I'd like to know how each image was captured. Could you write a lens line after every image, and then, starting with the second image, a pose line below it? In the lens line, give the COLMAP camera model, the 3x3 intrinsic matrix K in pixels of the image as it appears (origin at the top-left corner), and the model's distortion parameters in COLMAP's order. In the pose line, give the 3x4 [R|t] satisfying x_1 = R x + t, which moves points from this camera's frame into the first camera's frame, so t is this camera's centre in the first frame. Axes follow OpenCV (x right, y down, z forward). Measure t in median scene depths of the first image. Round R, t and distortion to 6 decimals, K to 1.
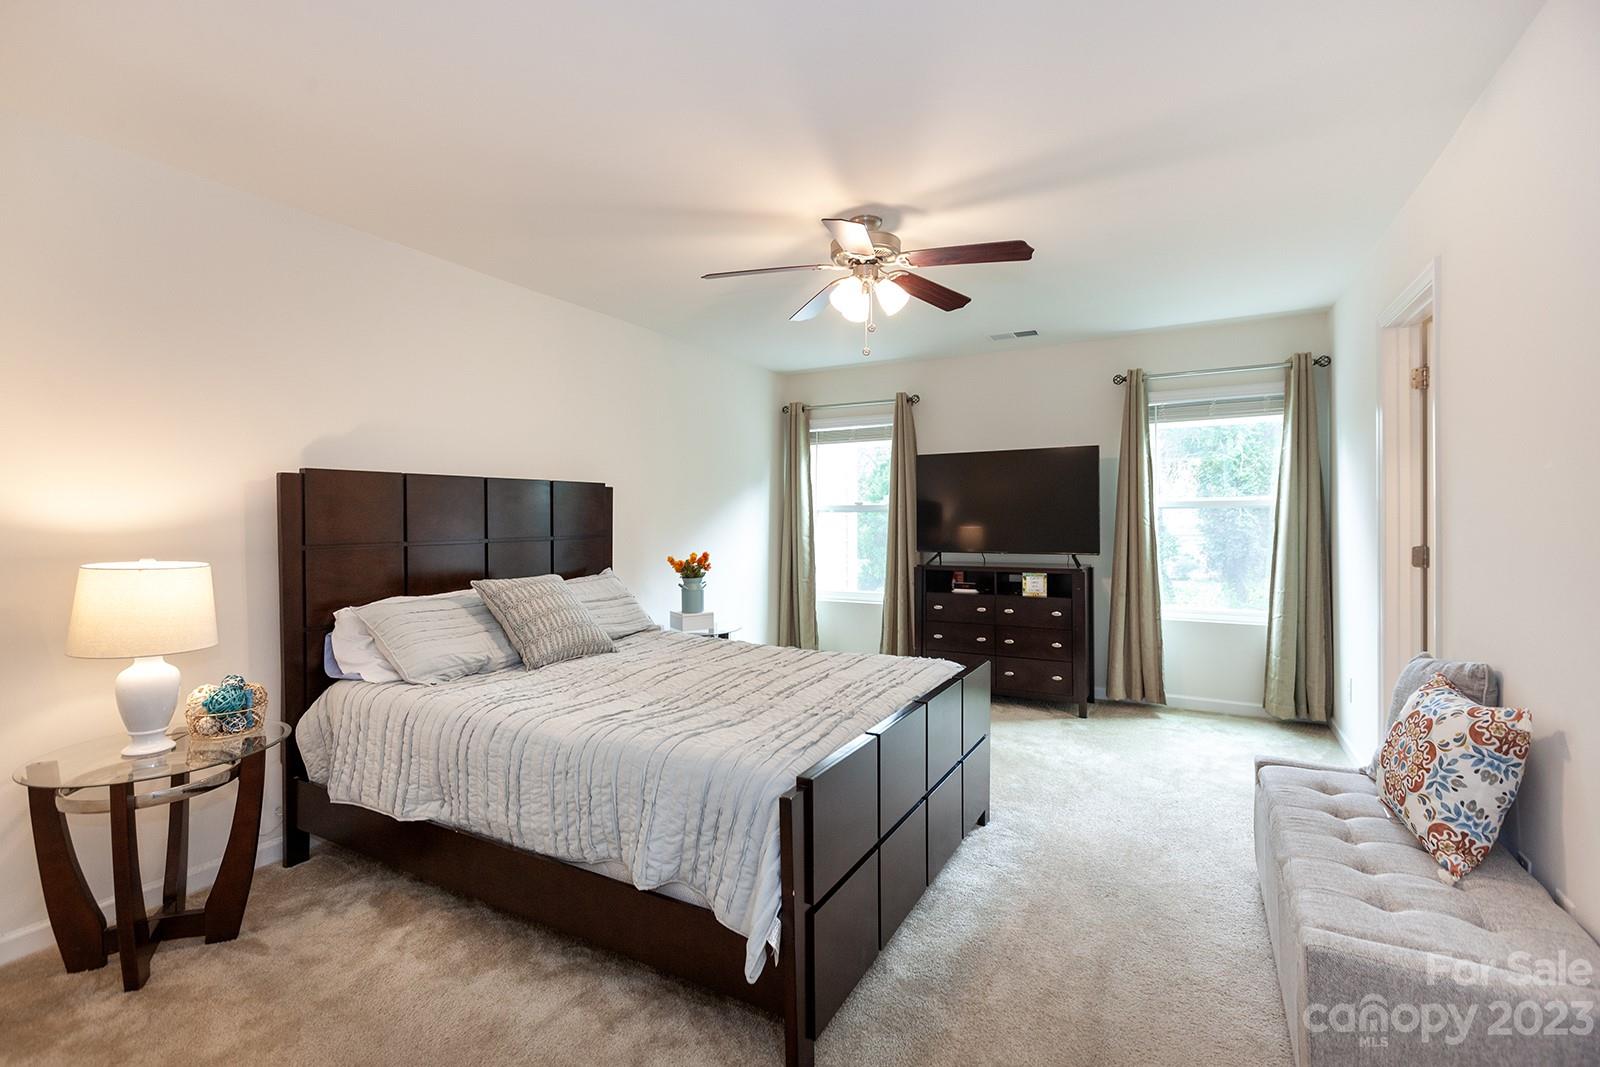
lens RADIAL K [[720.1, 0, 789.0], [0, 720.1, 537.0], [0, 0, 1]] dist [0.001554, 0.000099]
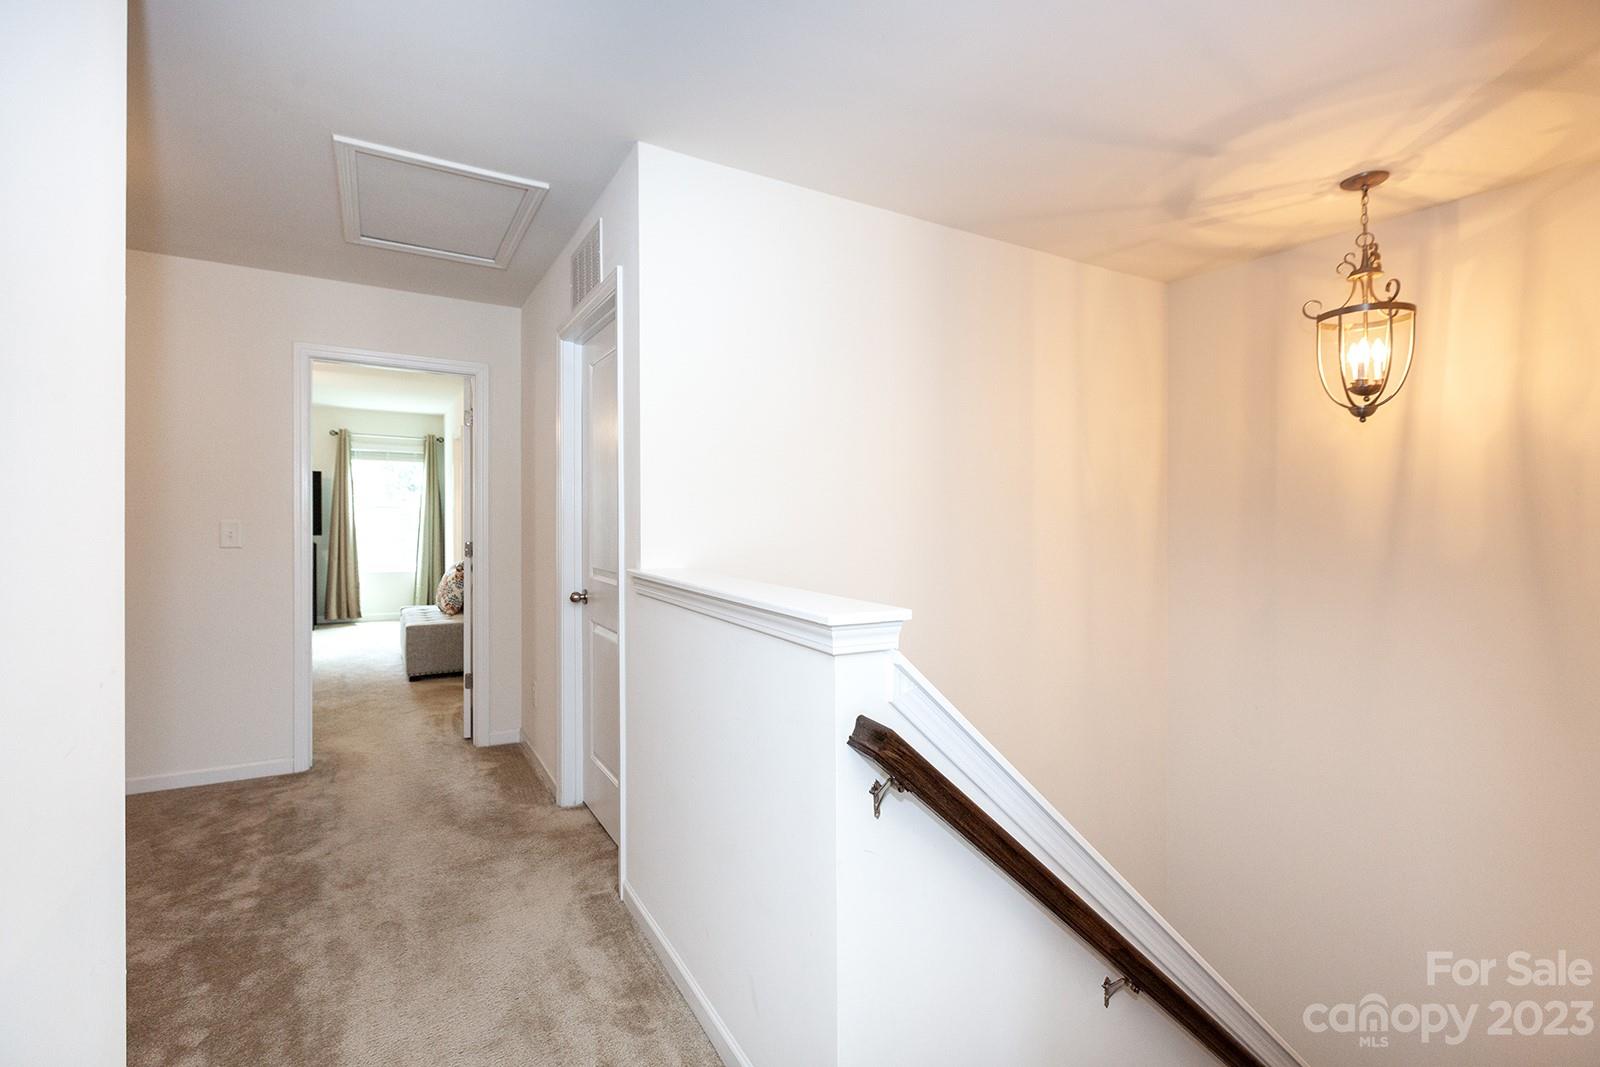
lens RADIAL K [[720.1, 0, 790.1], [0, 720.1, 529.9], [0, 0, 1]] dist [0.001554, 0.000099]
pose [[0.515330, 0.003013, 0.856987, -0.451292], [0.004039, 0.999974, -0.005945, 0.026464], [-0.856982, 0.006525, 0.515305, -0.814393]]
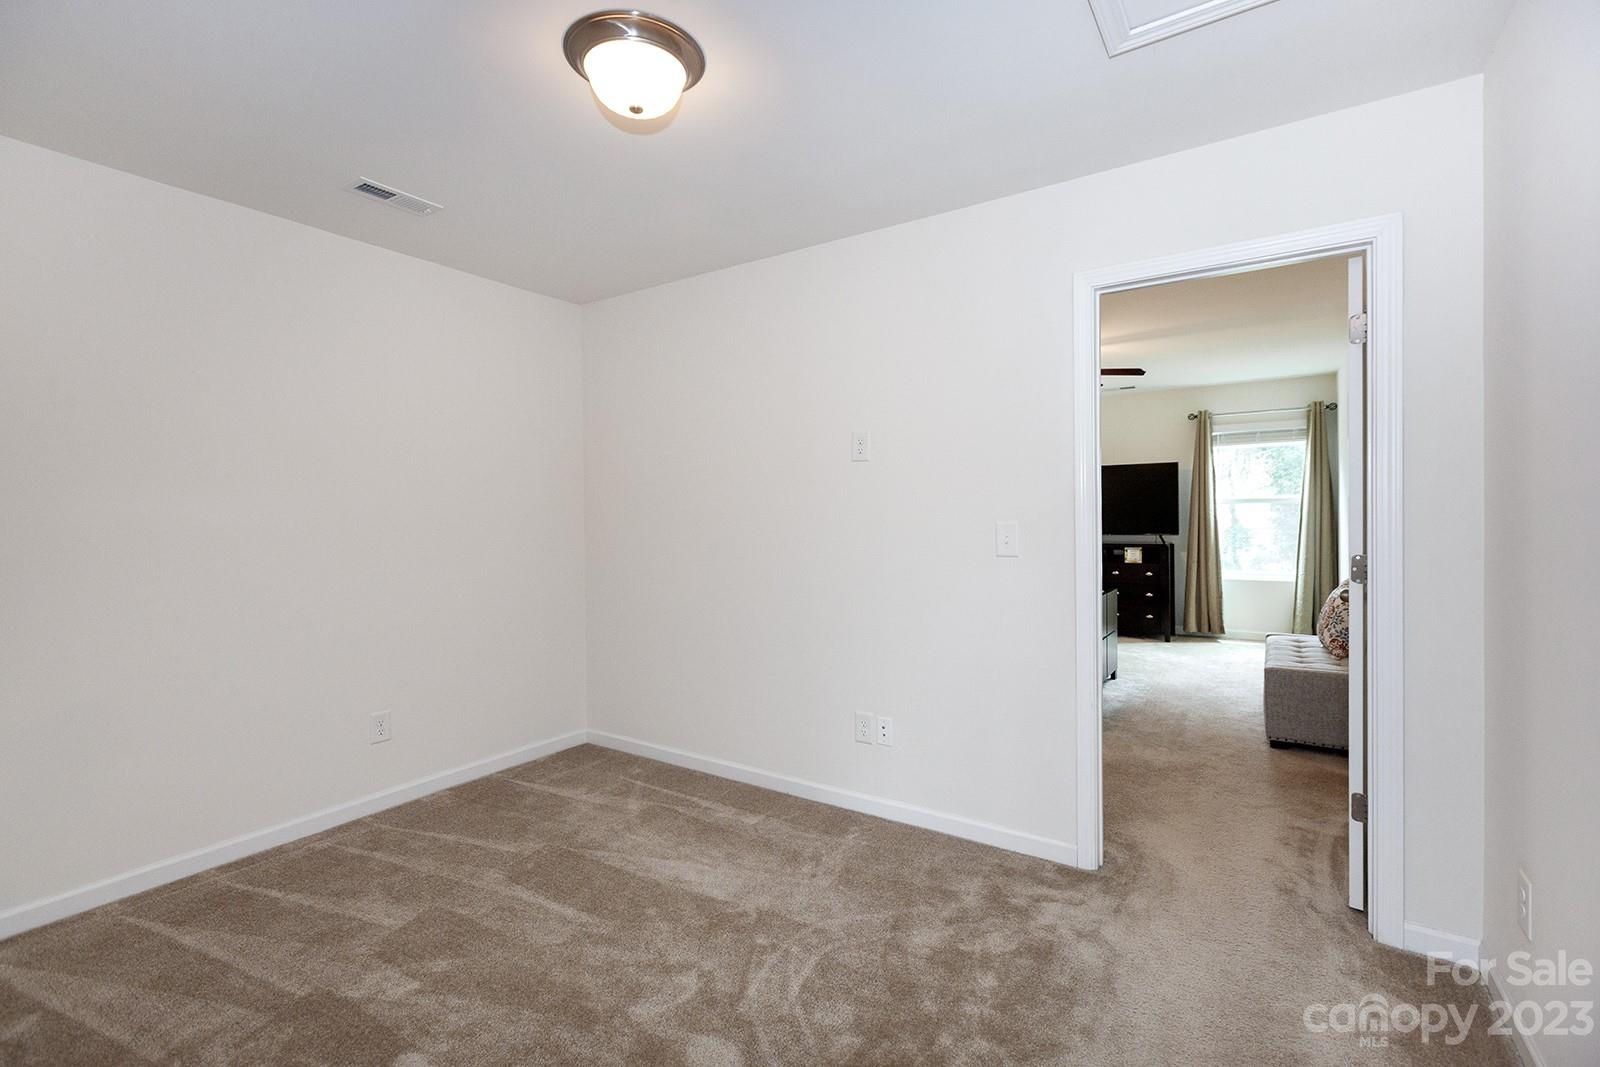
lens RADIAL K [[720.1, 0, 786.1], [0, 720.1, 531.1], [0, 0, 1]] dist [0.001554, 0.000099]
pose [[0.996383, -0.001183, -0.084971, -0.249818], [0.001008, 0.999997, -0.002098, 0.018661], [0.084973, 0.002005, 0.996381, -0.550507]]
